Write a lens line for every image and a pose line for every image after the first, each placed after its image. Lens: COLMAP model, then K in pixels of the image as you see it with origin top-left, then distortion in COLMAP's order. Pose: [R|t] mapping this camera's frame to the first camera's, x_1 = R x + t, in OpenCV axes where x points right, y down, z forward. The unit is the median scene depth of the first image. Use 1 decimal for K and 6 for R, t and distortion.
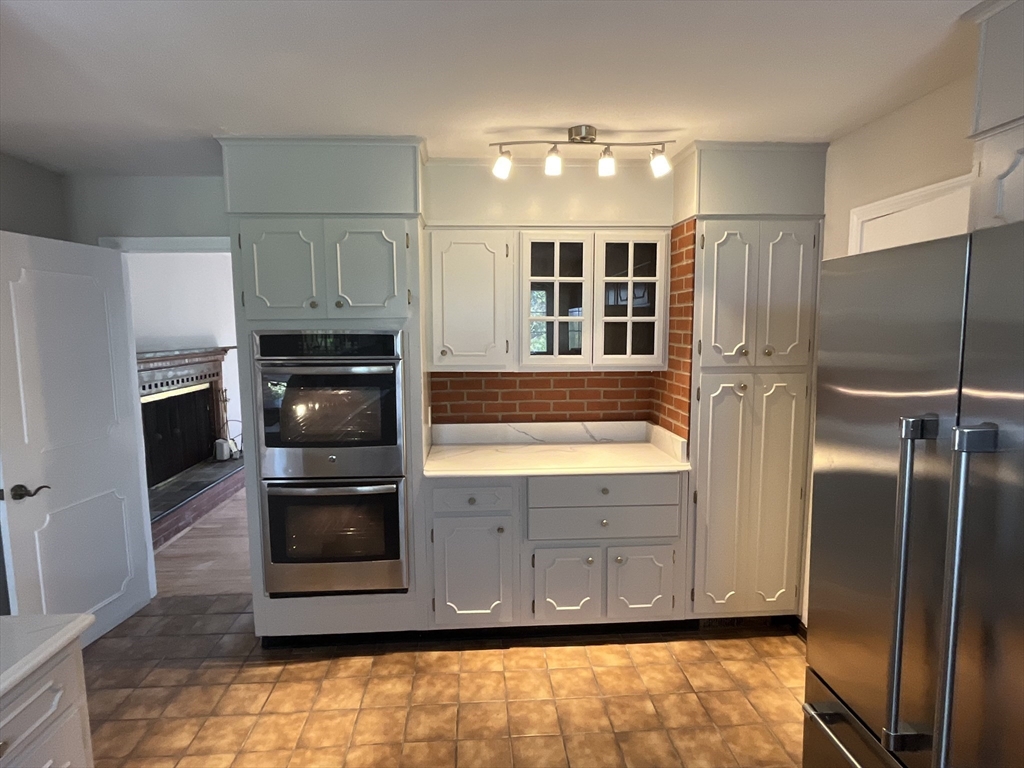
lens RADIAL K [[541.4, 0, 510.0], [0, 541.4, 380.4], [0, 0, 1]] dist [-0.002353, -0.000590]
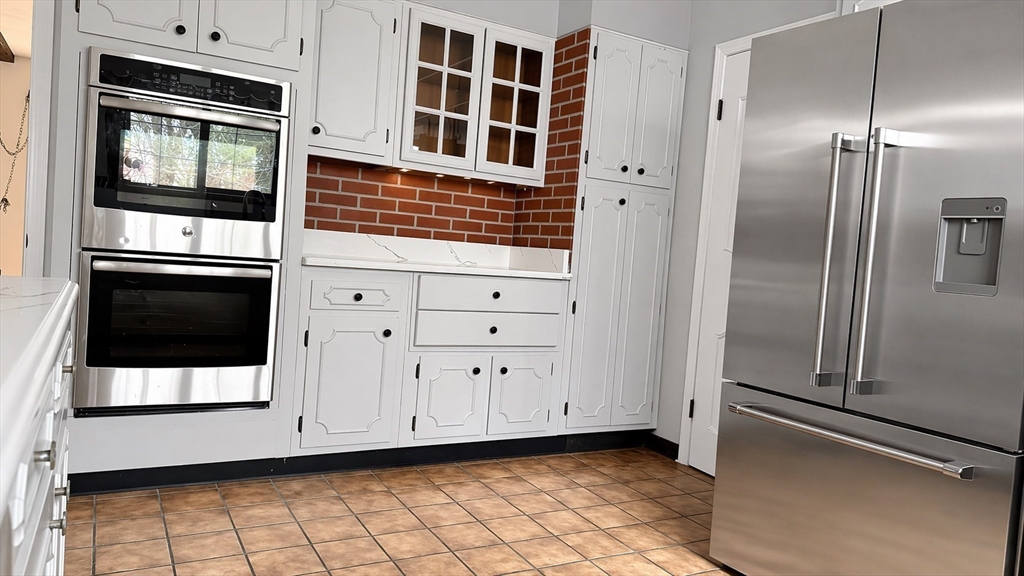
lens RADIAL K [[719.6, 0, 512.6], [0, 719.6, 288.8], [0, 0, 1]] dist [0.040067, -0.004537]
pose [[0.898336, 0.051283, 0.436306, -0.323675], [-0.035695, 0.998400, -0.043857, 0.230816], [-0.437857, 0.023824, 0.898729, -0.132513]]
